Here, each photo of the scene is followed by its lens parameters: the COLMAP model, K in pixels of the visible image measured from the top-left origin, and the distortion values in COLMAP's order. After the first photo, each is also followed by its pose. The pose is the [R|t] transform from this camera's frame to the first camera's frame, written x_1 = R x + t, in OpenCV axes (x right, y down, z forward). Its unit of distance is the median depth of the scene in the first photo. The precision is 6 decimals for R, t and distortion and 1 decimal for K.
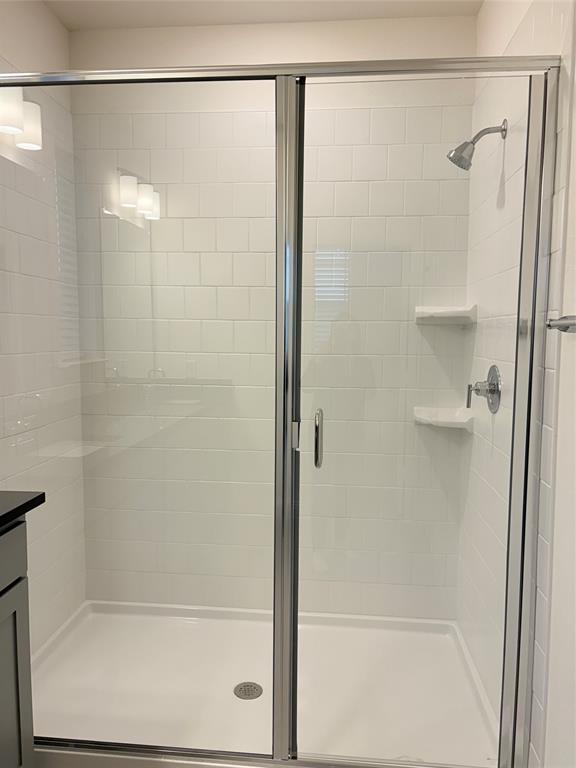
lens RADIAL K [[578.7, 0, 285.7], [0, 578.7, 385.2], [0, 0, 1]] dist [0.045097, -0.045100]
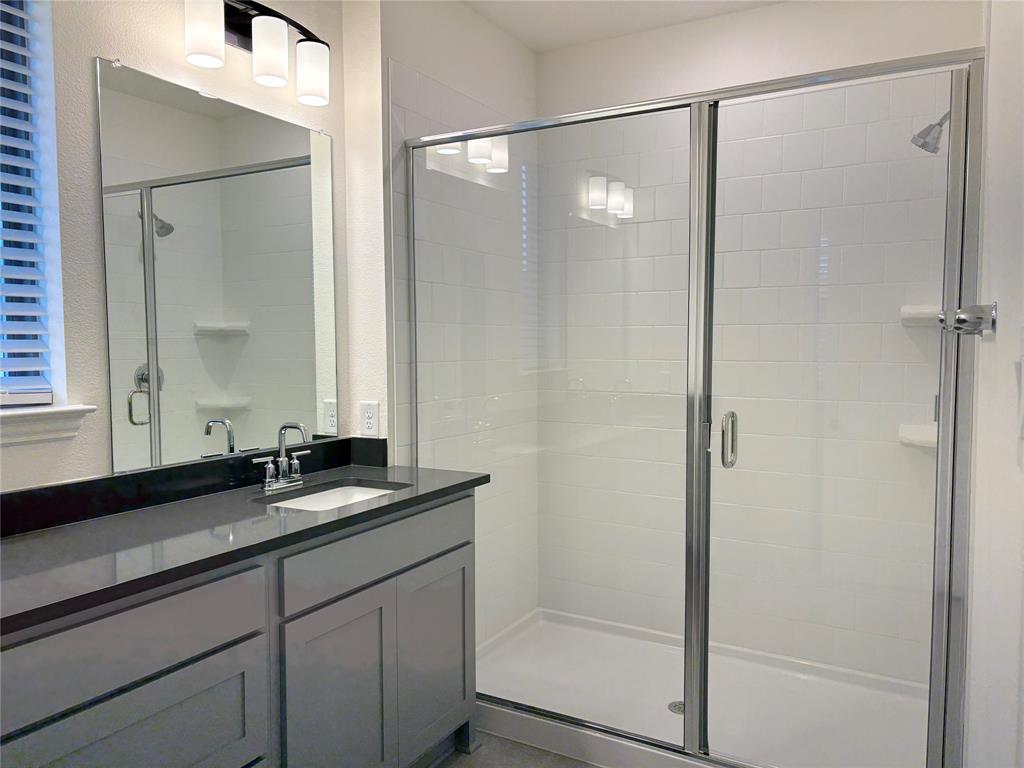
lens RADIAL K [[774.6, 0, 513.1], [0, 774.6, 380.5], [0, 0, 1]] dist [0.073441, -0.094787]
pose [[0.911991, 0.011031, -0.410062, 0.197321], [-0.027826, 0.998999, -0.035013, 0.032687], [0.409265, 0.043342, 0.911386, -0.307958]]
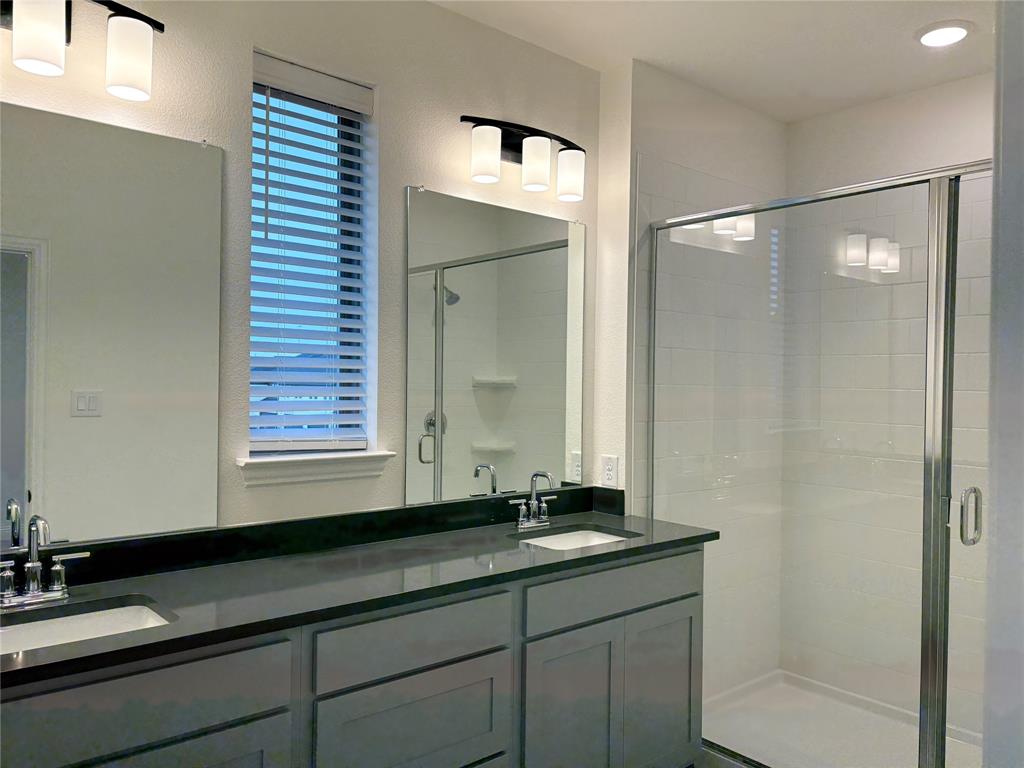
lens RADIAL K [[774.6, 0, 513.1], [0, 774.6, 380.5], [0, 0, 1]] dist [0.073441, -0.094787]
pose [[0.723594, 0.003860, -0.690215, 0.304089], [-0.074714, 0.994547, -0.072765, 0.011196], [0.686170, 0.104222, 0.719937, -0.395541]]
